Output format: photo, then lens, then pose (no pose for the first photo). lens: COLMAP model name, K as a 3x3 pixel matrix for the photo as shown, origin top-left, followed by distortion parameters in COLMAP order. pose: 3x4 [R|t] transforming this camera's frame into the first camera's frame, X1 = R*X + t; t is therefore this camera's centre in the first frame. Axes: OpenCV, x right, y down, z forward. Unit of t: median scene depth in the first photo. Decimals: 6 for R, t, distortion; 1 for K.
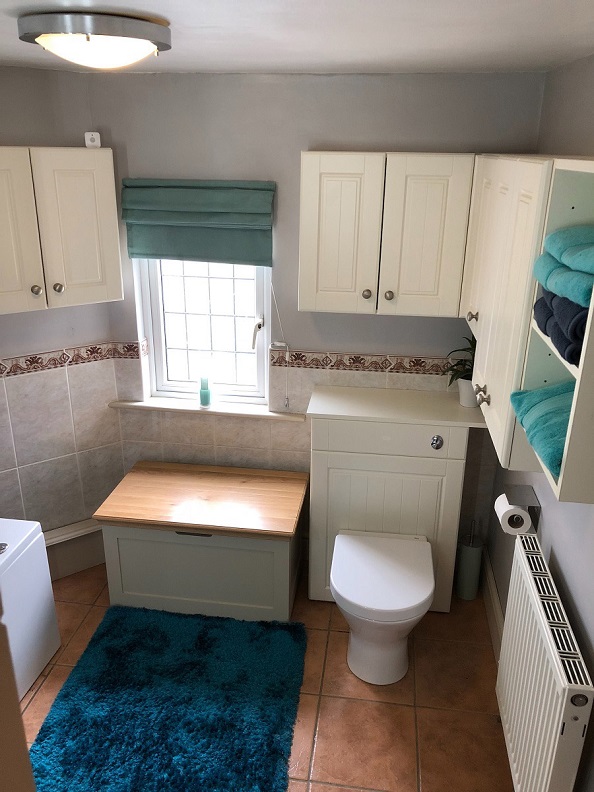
lens RADIAL K [[637.9, 0, 297.0], [0, 637.9, 396.0], [0, 0, 1]] dist [0.019782, -0.004177]
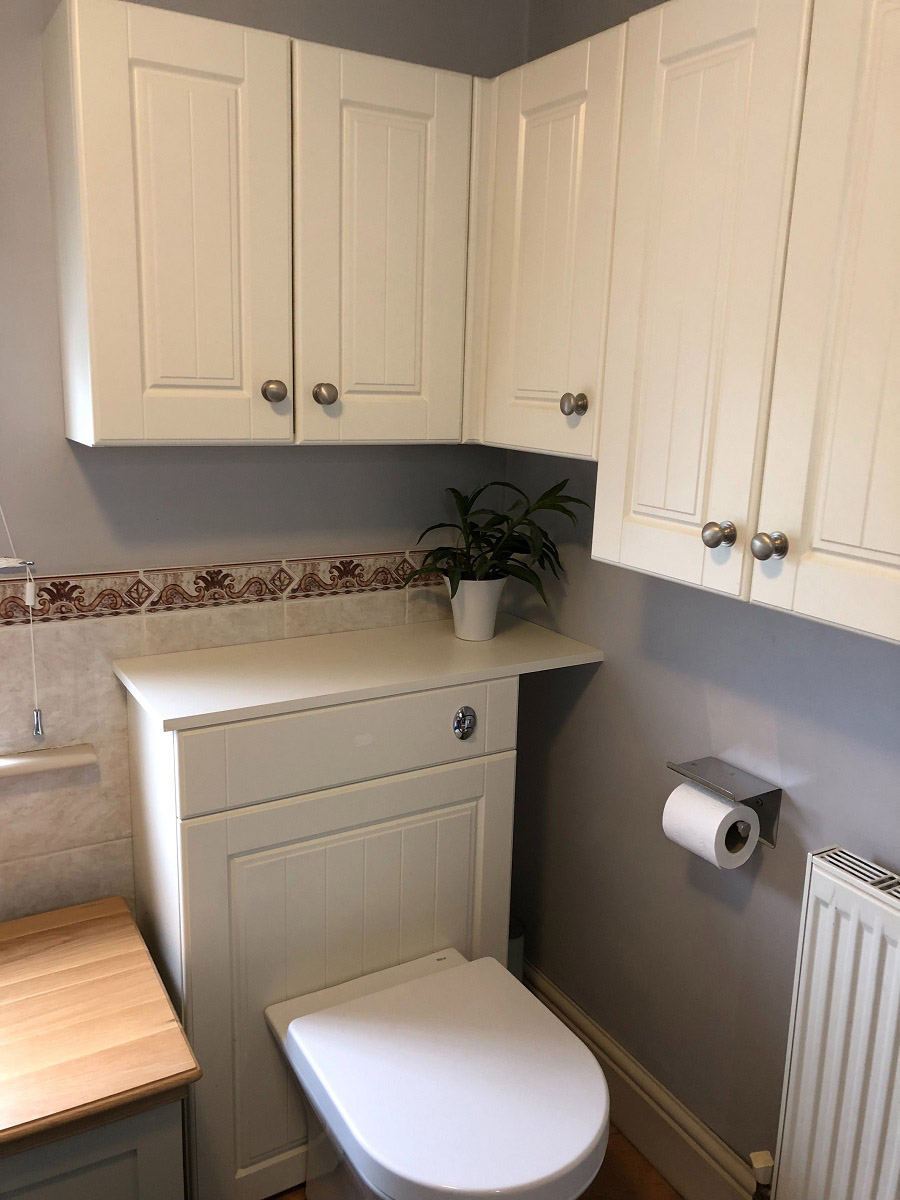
lens RADIAL K [[966.5, 0, 450.0], [0, 966.5, 600.0], [0, 0, 1]] dist [0.019782, -0.004177]
pose [[0.781688, -0.126582, 0.610689, -0.170279], [0.200809, 0.978125, -0.054294, 0.020580], [-0.590457, 0.165073, 0.790007, 0.421361]]
